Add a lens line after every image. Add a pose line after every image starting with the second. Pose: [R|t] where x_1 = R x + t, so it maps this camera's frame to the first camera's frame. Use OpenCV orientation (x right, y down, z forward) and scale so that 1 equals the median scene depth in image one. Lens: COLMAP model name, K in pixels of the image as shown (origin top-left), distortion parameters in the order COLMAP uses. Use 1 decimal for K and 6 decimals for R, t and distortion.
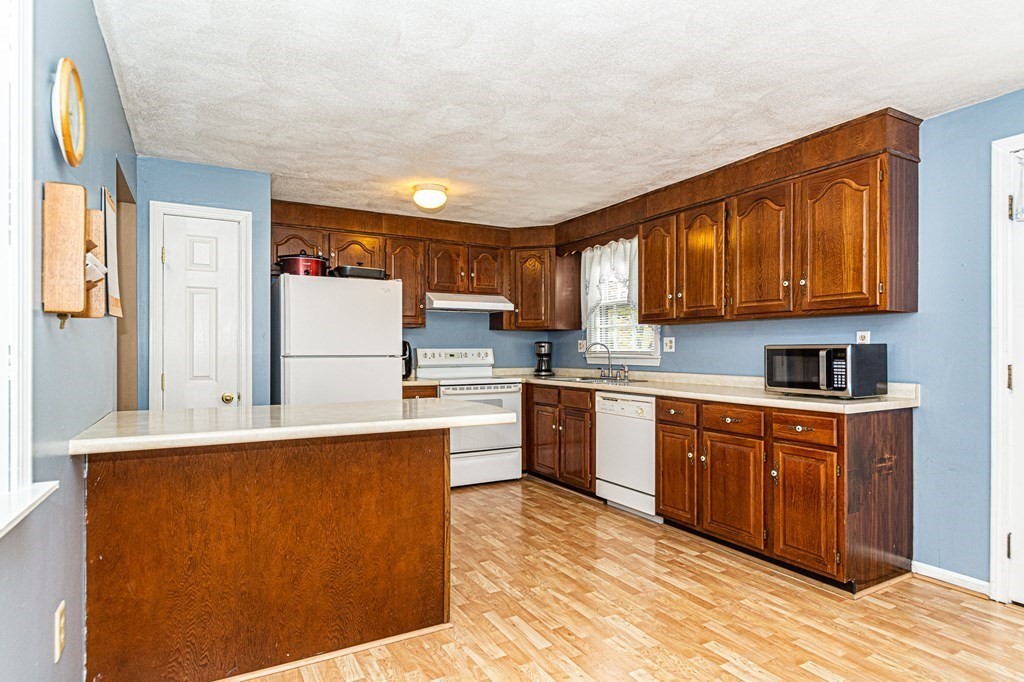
lens RADIAL K [[563.8, 0, 516.9], [0, 563.8, 351.2], [0, 0, 1]] dist [0.000715, 0.002038]
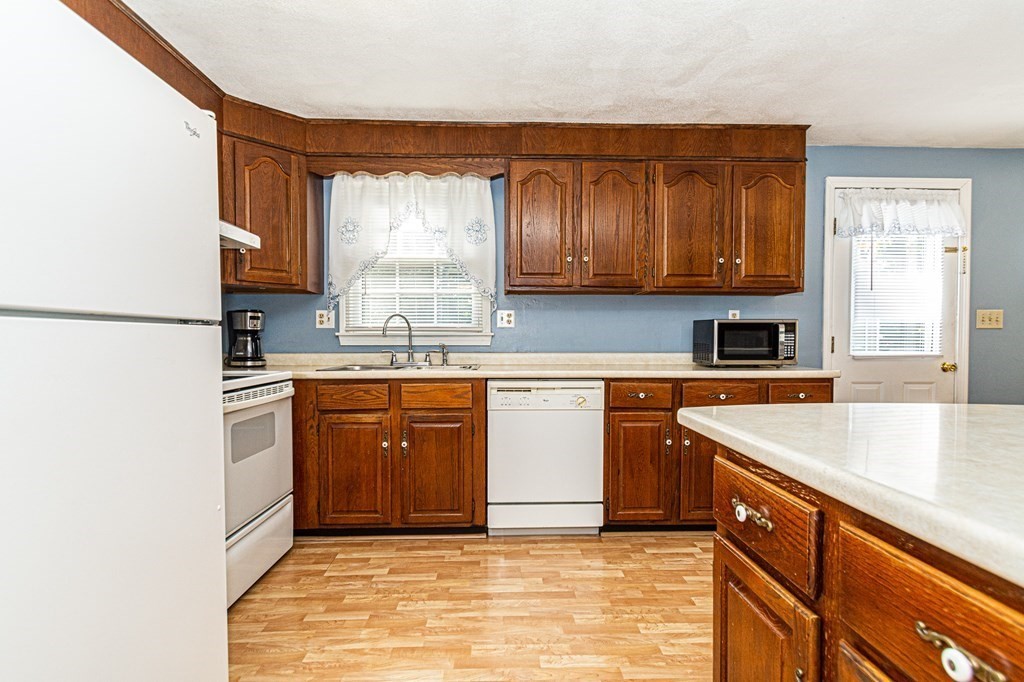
lens RADIAL K [[525.1, 0, 514.3], [0, 525.1, 349.9], [0, 0, 1]] dist [0.003077, -0.000442]
pose [[0.467628, -0.018000, 0.883742, -0.503140], [0.000394, 0.999797, 0.020156, 0.022892], [-0.883925, -0.009078, 0.467540, 0.794153]]
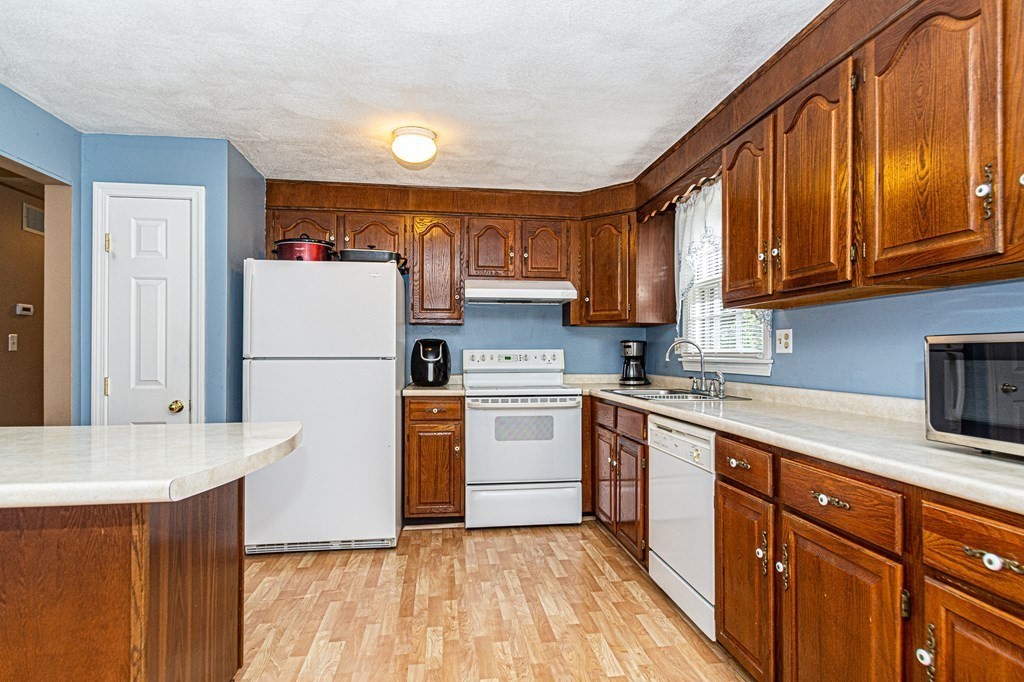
lens RADIAL K [[534.6, 0, 515.9], [0, 534.6, 352.8], [0, 0, 1]] dist [0.005872, -0.005490]
pose [[0.929768, -0.000121, -0.368145, 0.267705], [-0.001208, 0.999994, -0.003379, 0.004076], [0.368143, 0.003587, 0.929762, 0.444728]]
